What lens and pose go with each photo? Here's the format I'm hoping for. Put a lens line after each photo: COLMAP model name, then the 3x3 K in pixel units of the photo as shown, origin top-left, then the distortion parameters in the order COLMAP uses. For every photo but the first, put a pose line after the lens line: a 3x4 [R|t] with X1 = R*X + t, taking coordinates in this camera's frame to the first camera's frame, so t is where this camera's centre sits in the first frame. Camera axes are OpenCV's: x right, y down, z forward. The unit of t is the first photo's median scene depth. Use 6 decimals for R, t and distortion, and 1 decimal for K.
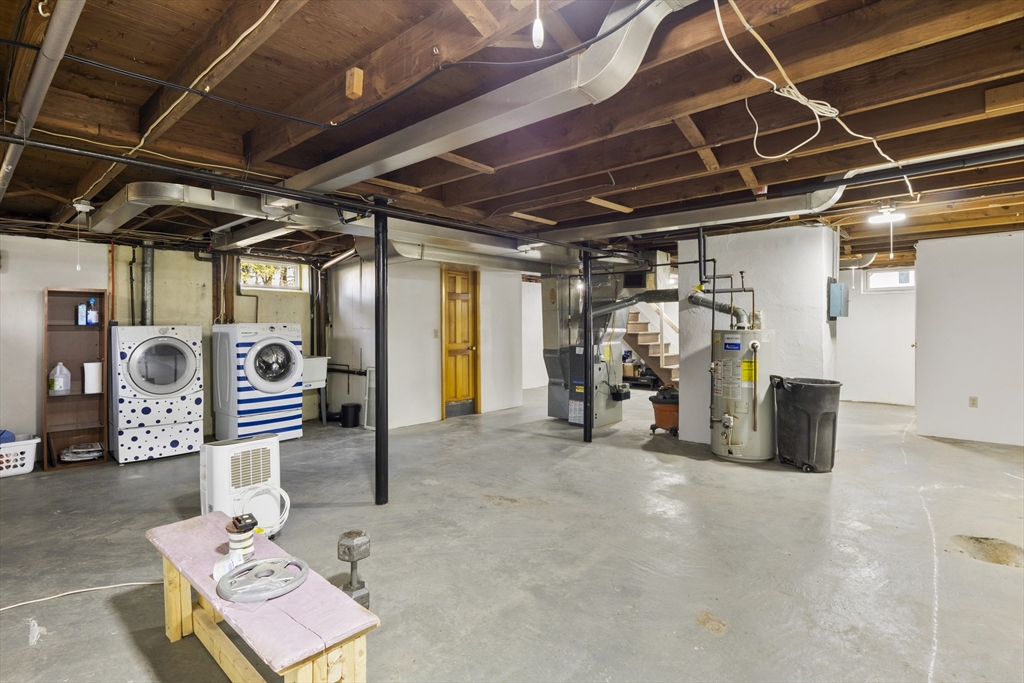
lens RADIAL K [[512.4, 0, 504.4], [0, 512.4, 325.7], [0, 0, 1]] dist [-0.010722, 0.001728]
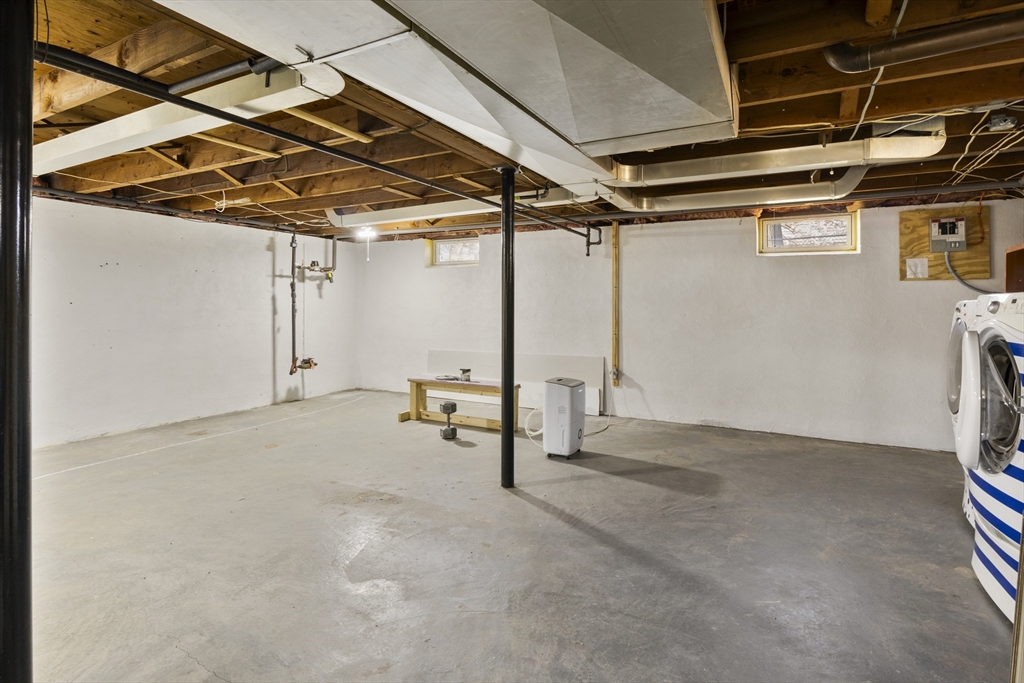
lens RADIAL K [[523.5, 0, 496.5], [0, 523.5, 299.2], [0, 0, 1]] dist [-0.014986, 0.000674]
pose [[-0.971310, -0.004152, -0.237780, 0.010309], [-0.002132, 0.999959, -0.008751, 0.003830], [0.237806, -0.007993, -0.971280, 1.423114]]
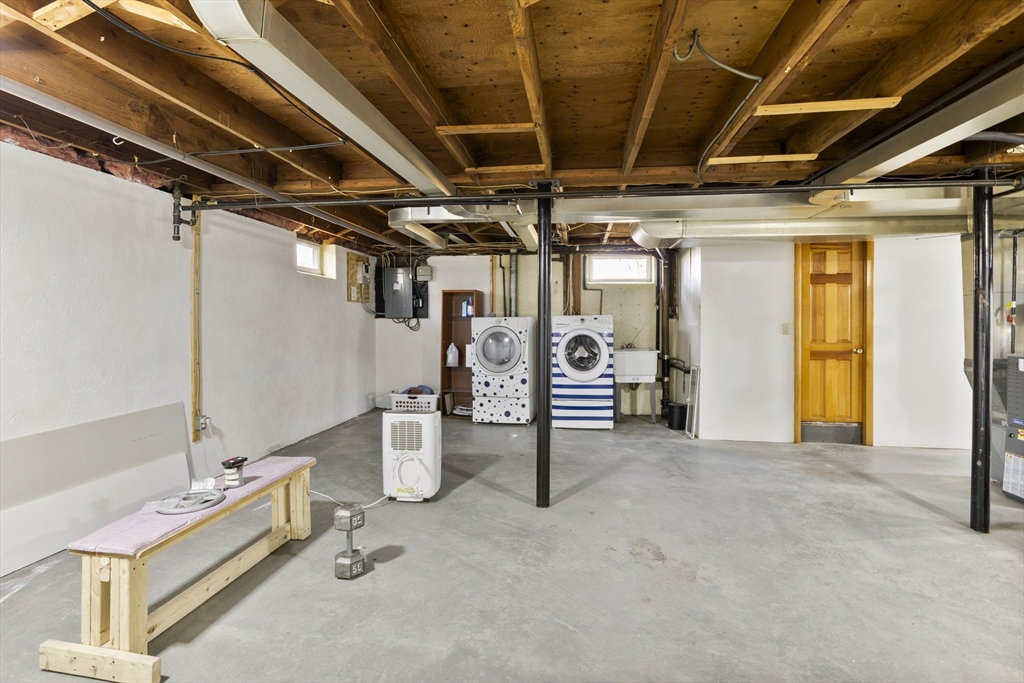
lens RADIAL K [[516.1, 0, 504.0], [0, 516.1, 321.5], [0, 0, 1]] dist [-0.011274, 0.001014]
pose [[0.561256, 0.010403, -0.827577, 0.367148], [-0.004451, 0.999944, 0.009551, -0.001848], [0.827630, -0.001677, 0.561272, 0.297604]]
